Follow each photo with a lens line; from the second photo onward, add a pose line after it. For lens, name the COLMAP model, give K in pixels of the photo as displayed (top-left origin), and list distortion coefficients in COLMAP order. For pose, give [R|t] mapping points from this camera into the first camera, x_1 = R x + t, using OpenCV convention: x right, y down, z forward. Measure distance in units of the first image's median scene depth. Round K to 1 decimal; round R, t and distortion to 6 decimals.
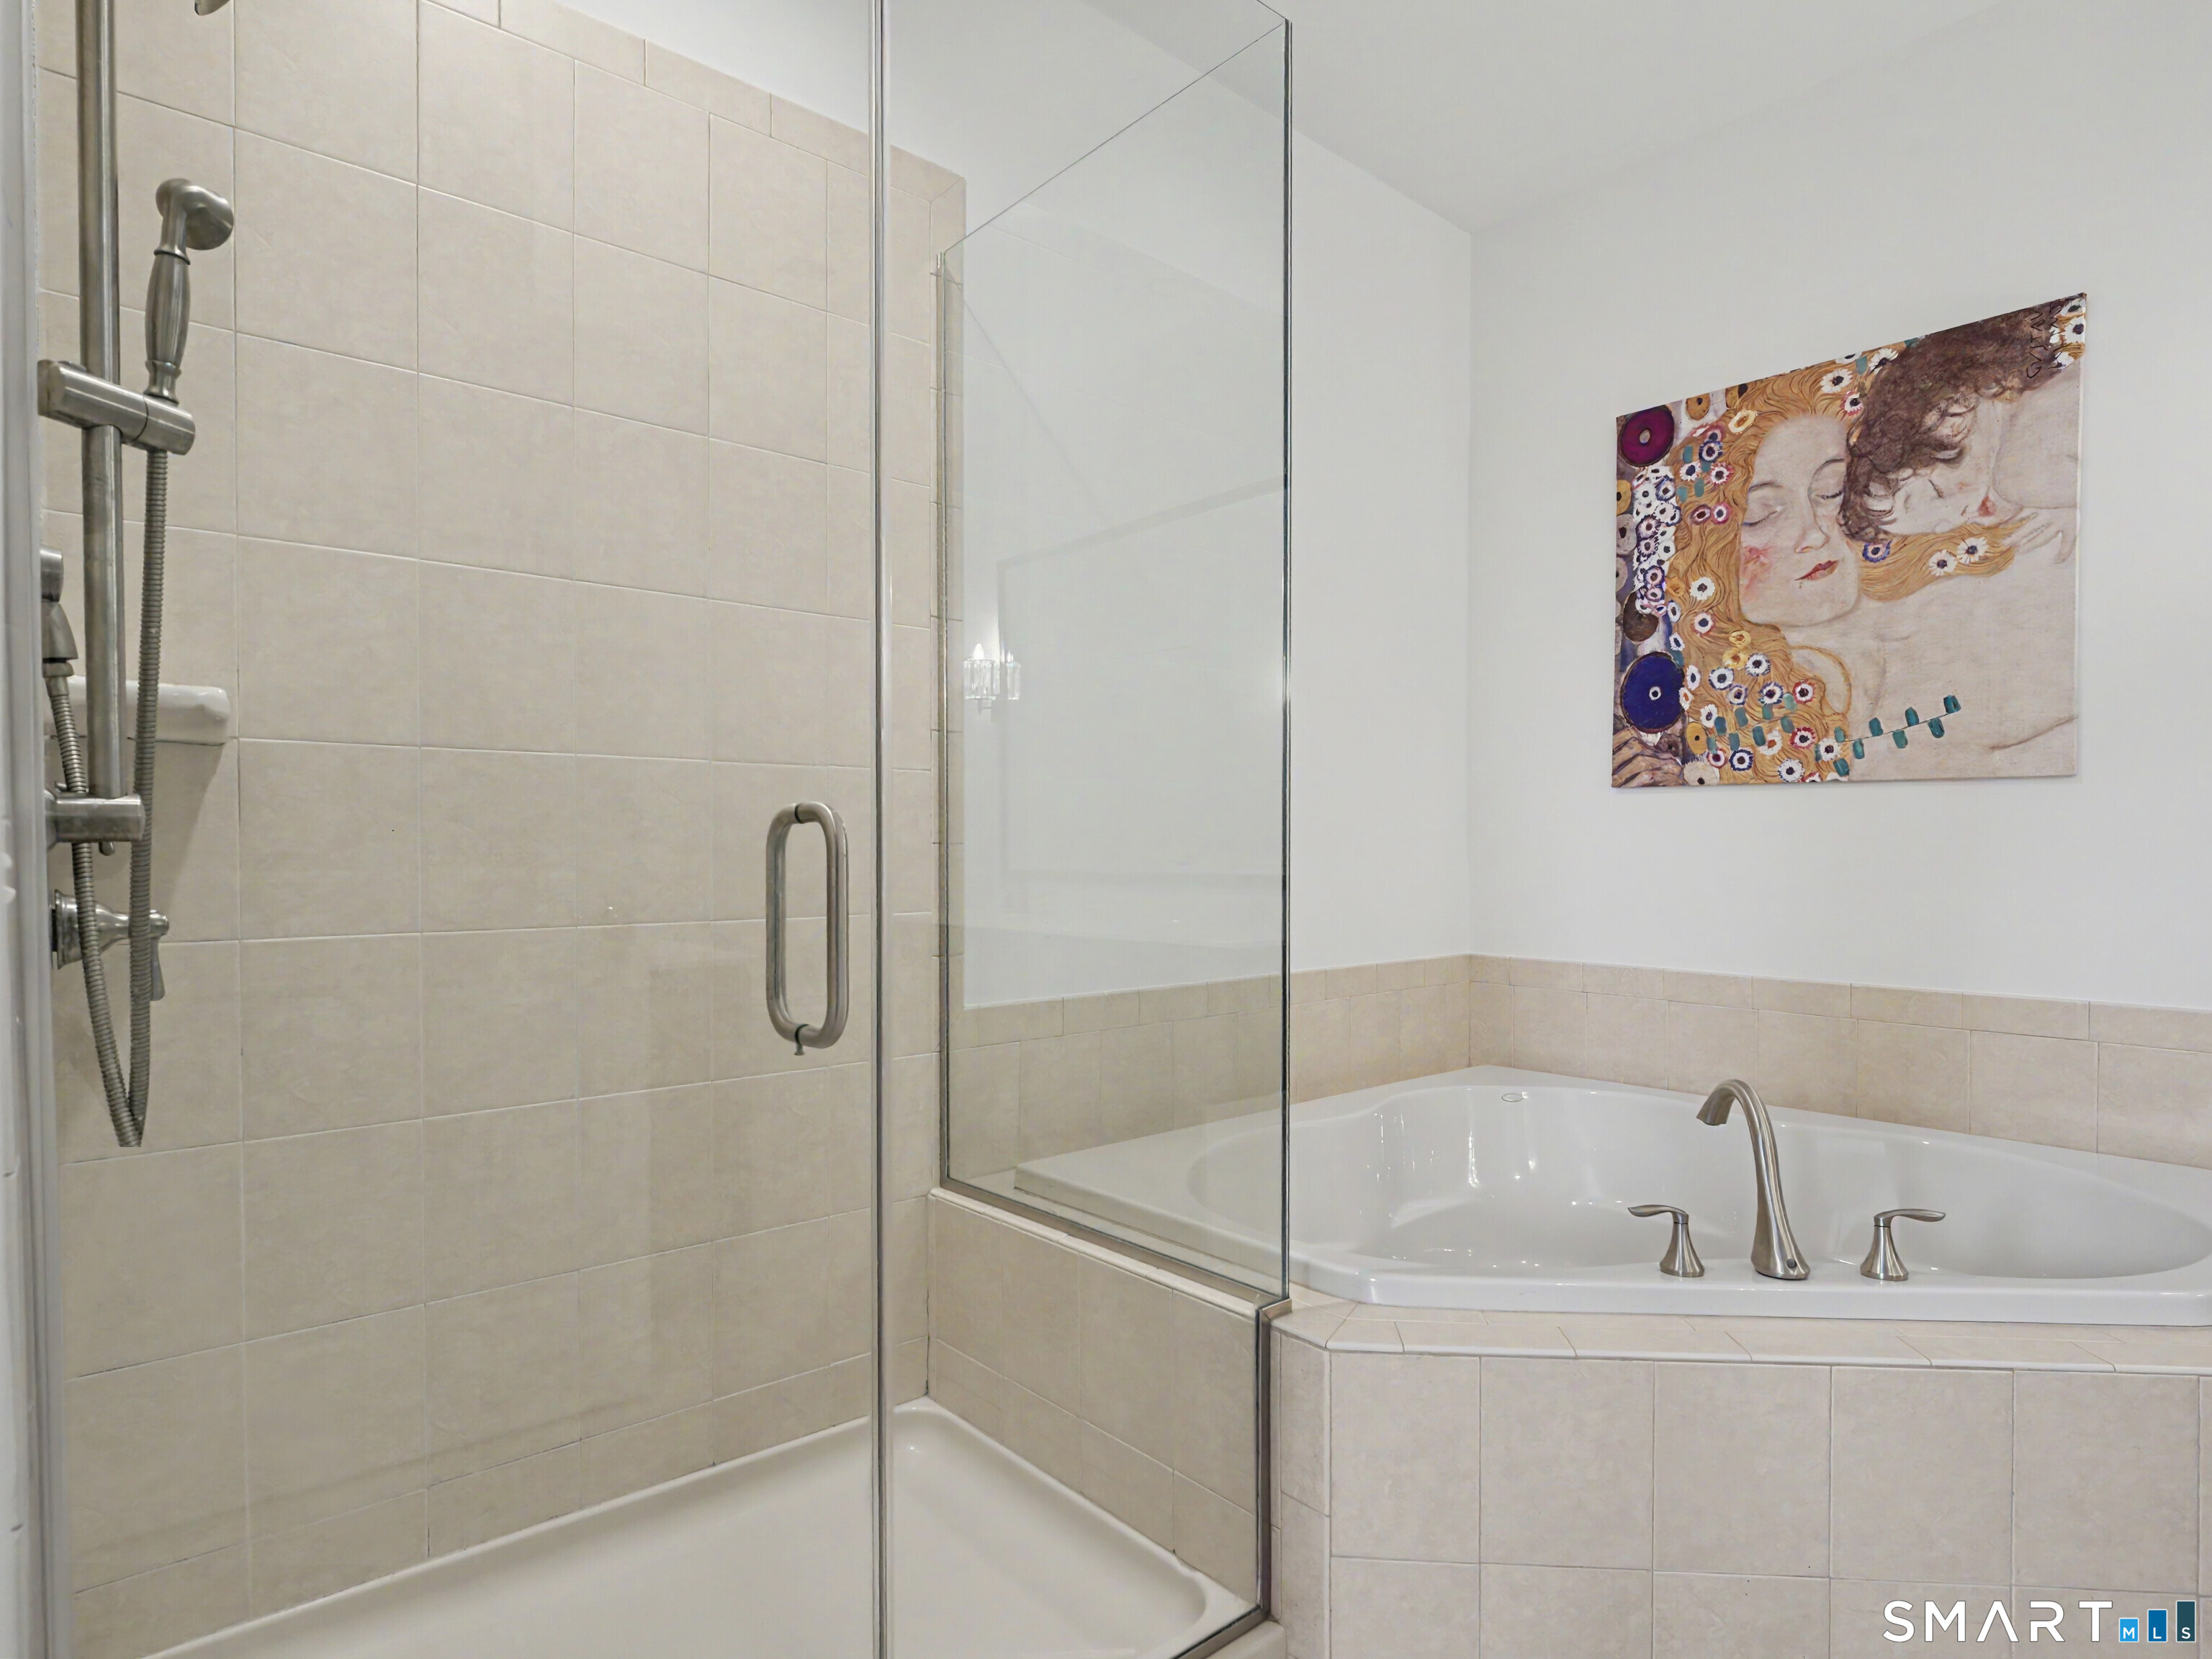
lens RADIAL K [[1184.4, 0, 1113.6], [0, 1184.4, 845.3], [0, 0, 1]] dist [0.083223, -0.000240]
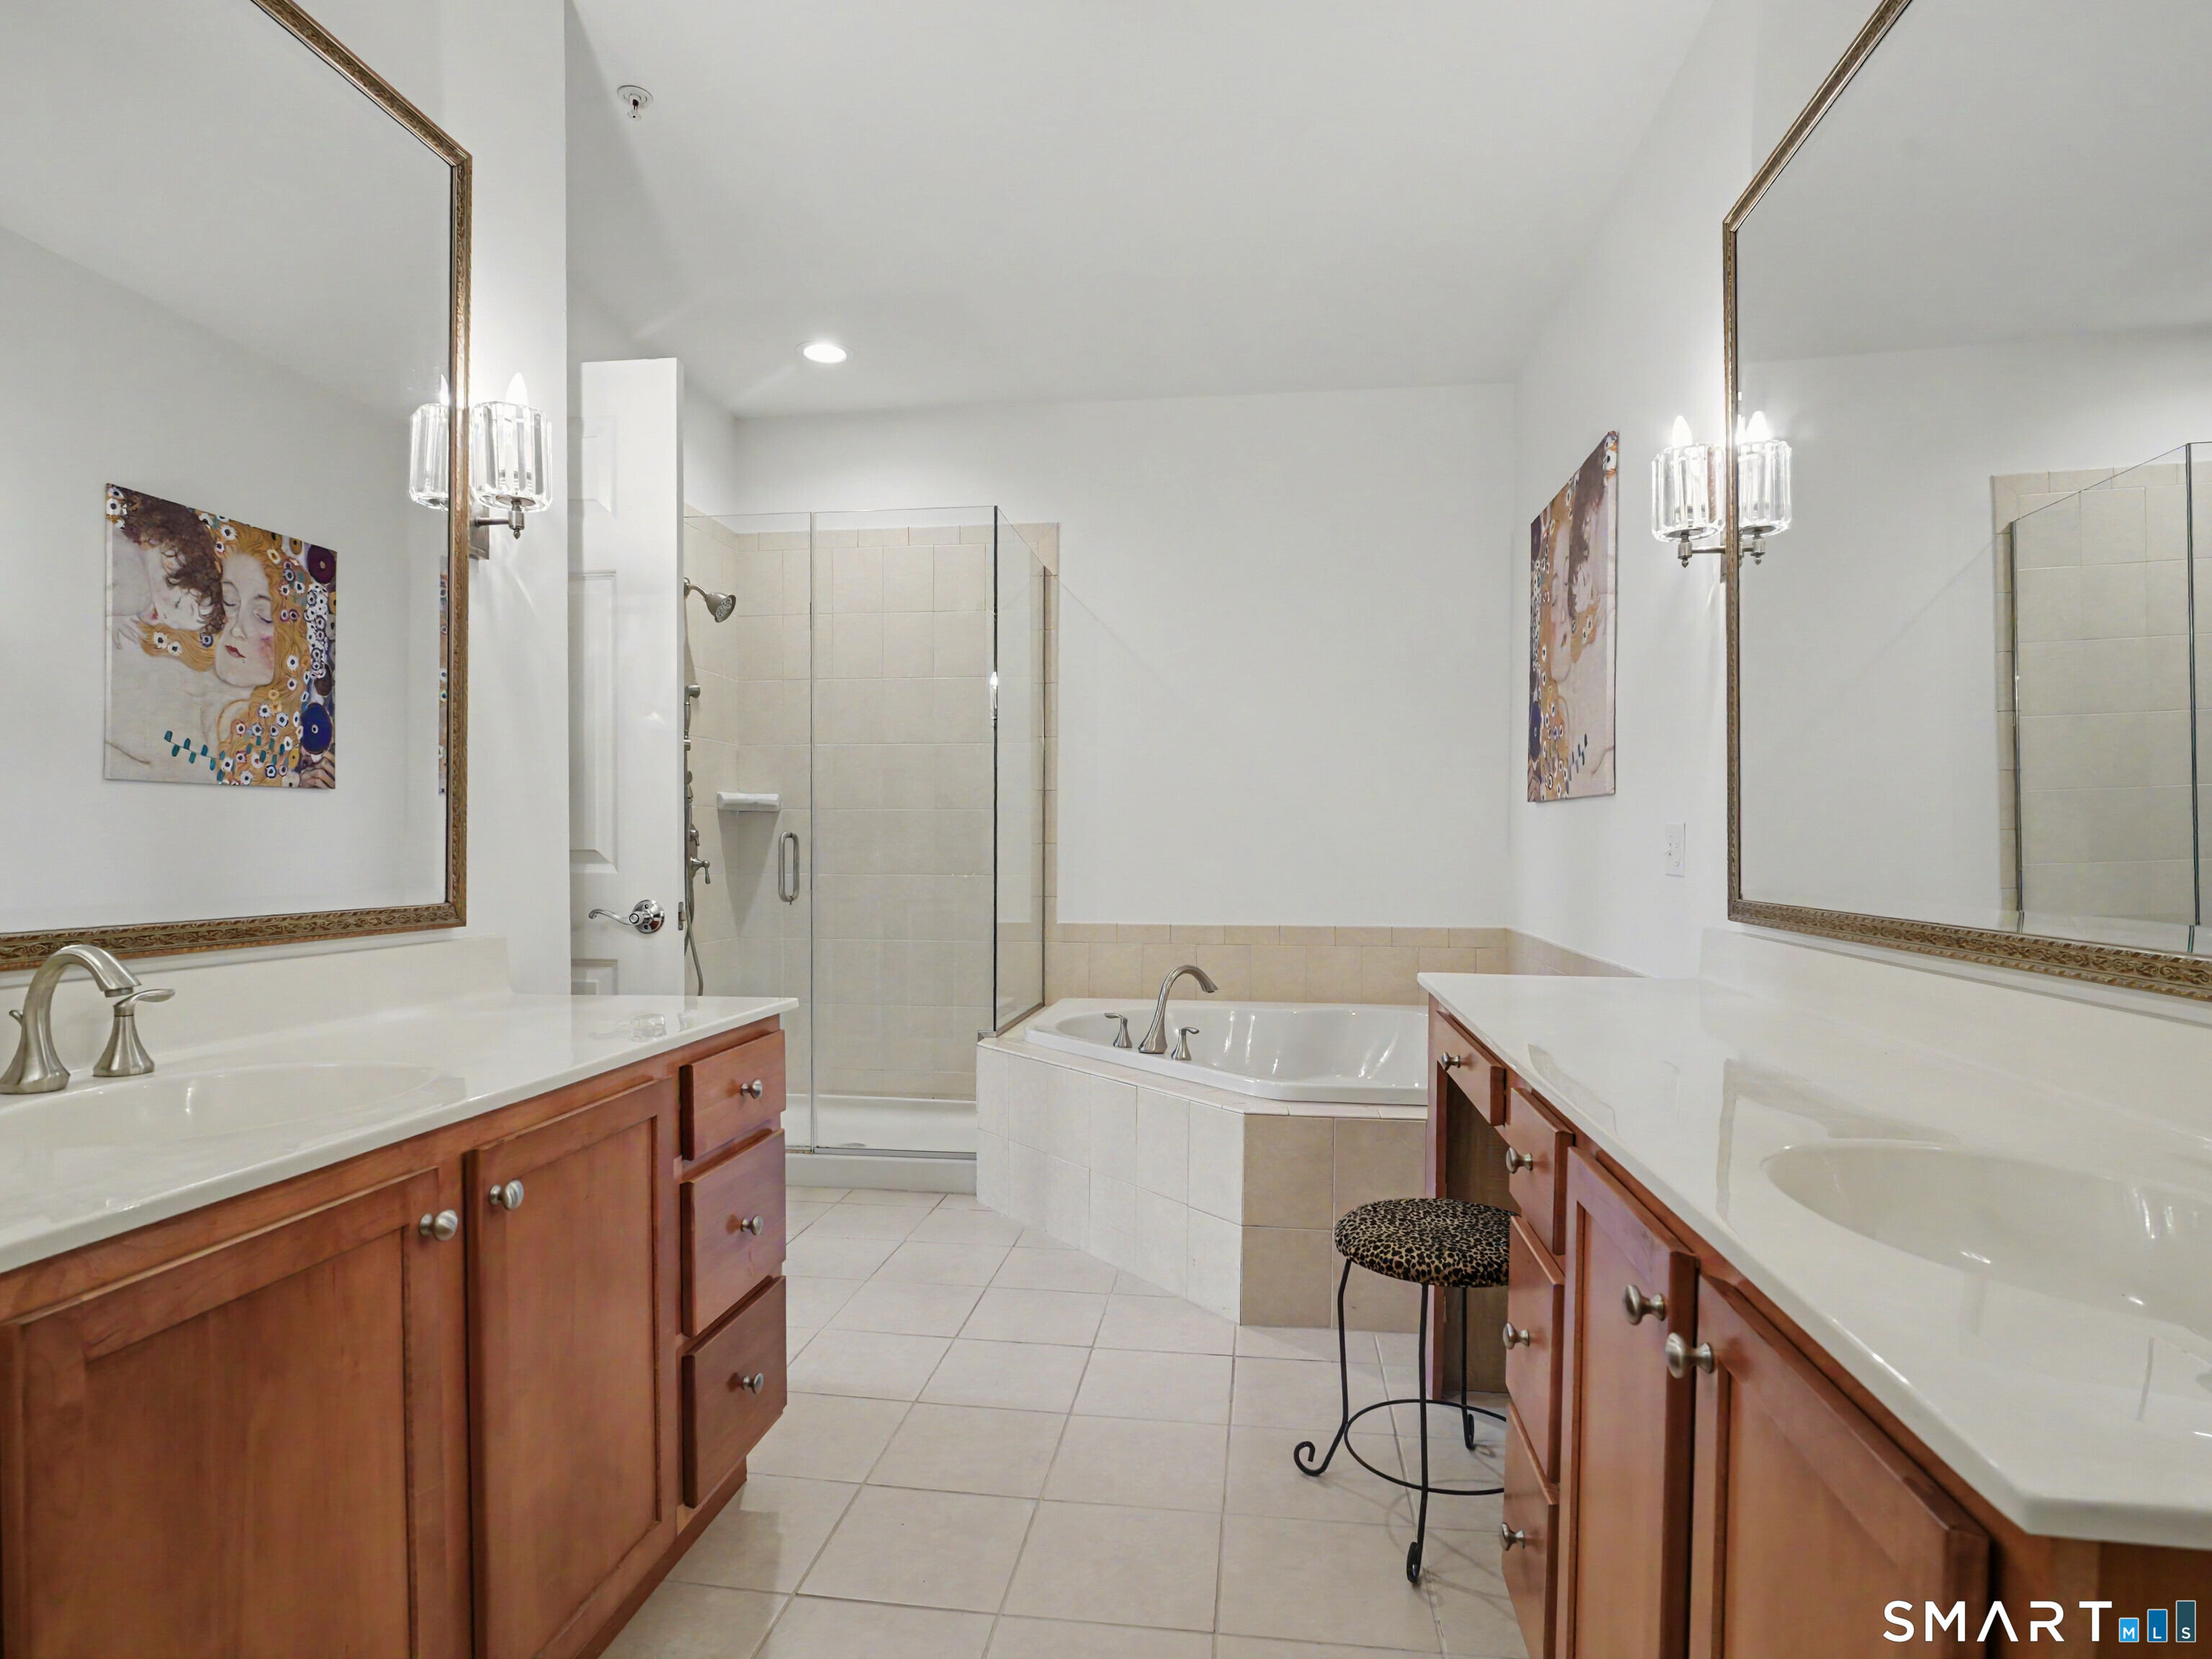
lens RADIAL K [[1184.4, 0, 1113.6], [0, 1184.4, 845.3], [0, 0, 1]] dist [0.083223, -0.000240]
pose [[0.659183, 0.003119, -0.751976, 1.601927], [-0.002521, 0.999995, 0.001937, -0.002259], [0.751978, 0.000619, 0.659188, -0.296436]]
